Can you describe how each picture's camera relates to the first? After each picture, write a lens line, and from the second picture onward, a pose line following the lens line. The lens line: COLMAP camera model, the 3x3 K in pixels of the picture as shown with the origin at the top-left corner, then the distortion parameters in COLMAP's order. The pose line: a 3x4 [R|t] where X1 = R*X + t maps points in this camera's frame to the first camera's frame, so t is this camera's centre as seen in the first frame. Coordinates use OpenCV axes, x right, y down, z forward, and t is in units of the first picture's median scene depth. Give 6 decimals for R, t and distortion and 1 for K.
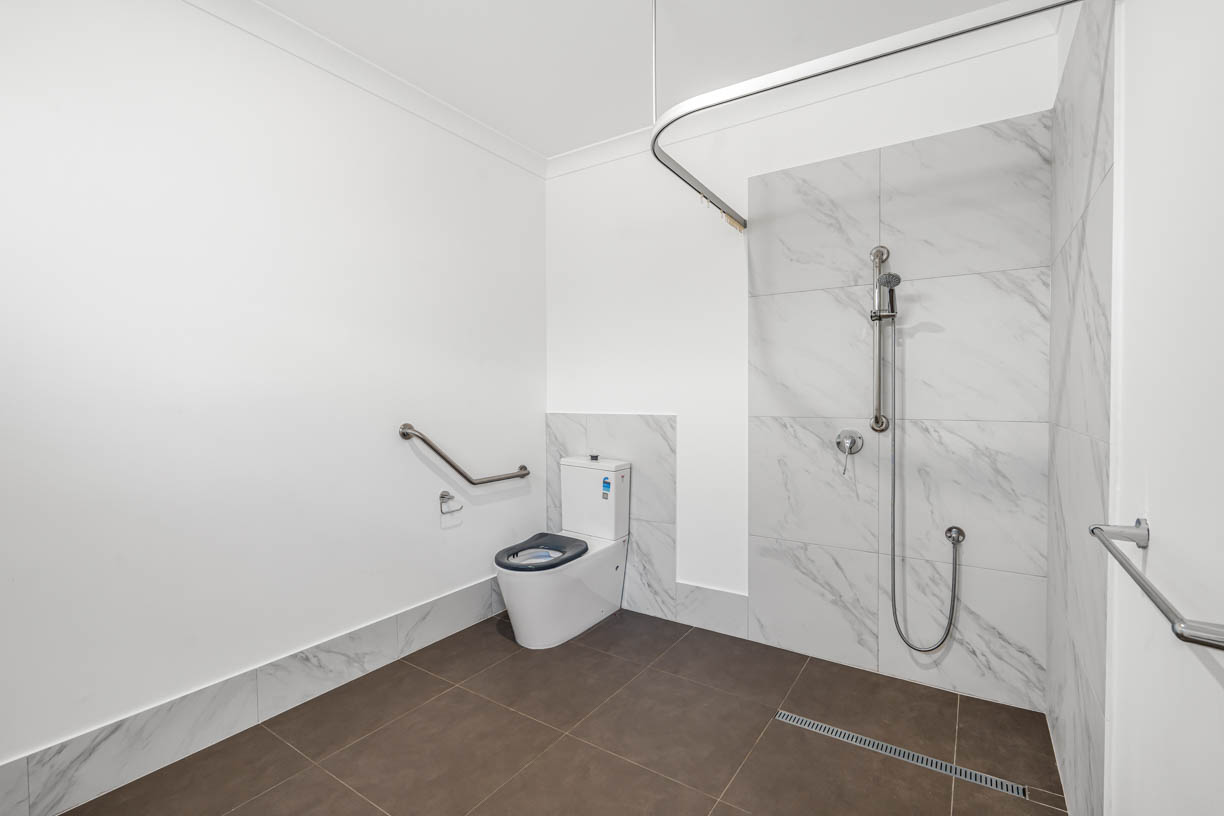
lens RADIAL K [[541.6, 0, 616.0], [0, 541.6, 398.4], [0, 0, 1]] dist [0.002607, 0.001098]
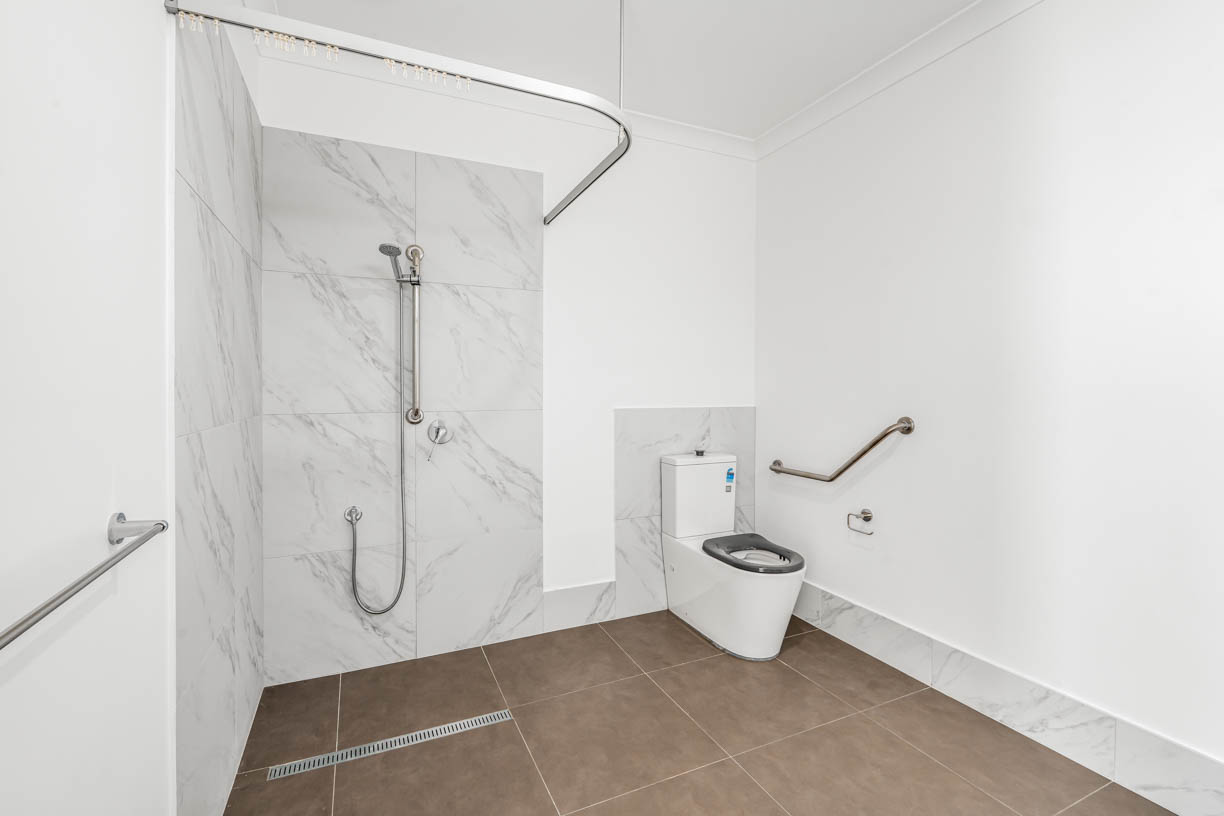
lens RADIAL K [[552.4, 0, 613.5], [0, 552.4, 383.7], [0, 0, 1]] dist [-0.015599, 0.000231]
pose [[0.525051, 0.010655, 0.851004, -0.446678], [0.002350, 0.999900, -0.013969, -0.001004], [-0.851067, 0.009334, 0.524974, 0.280287]]
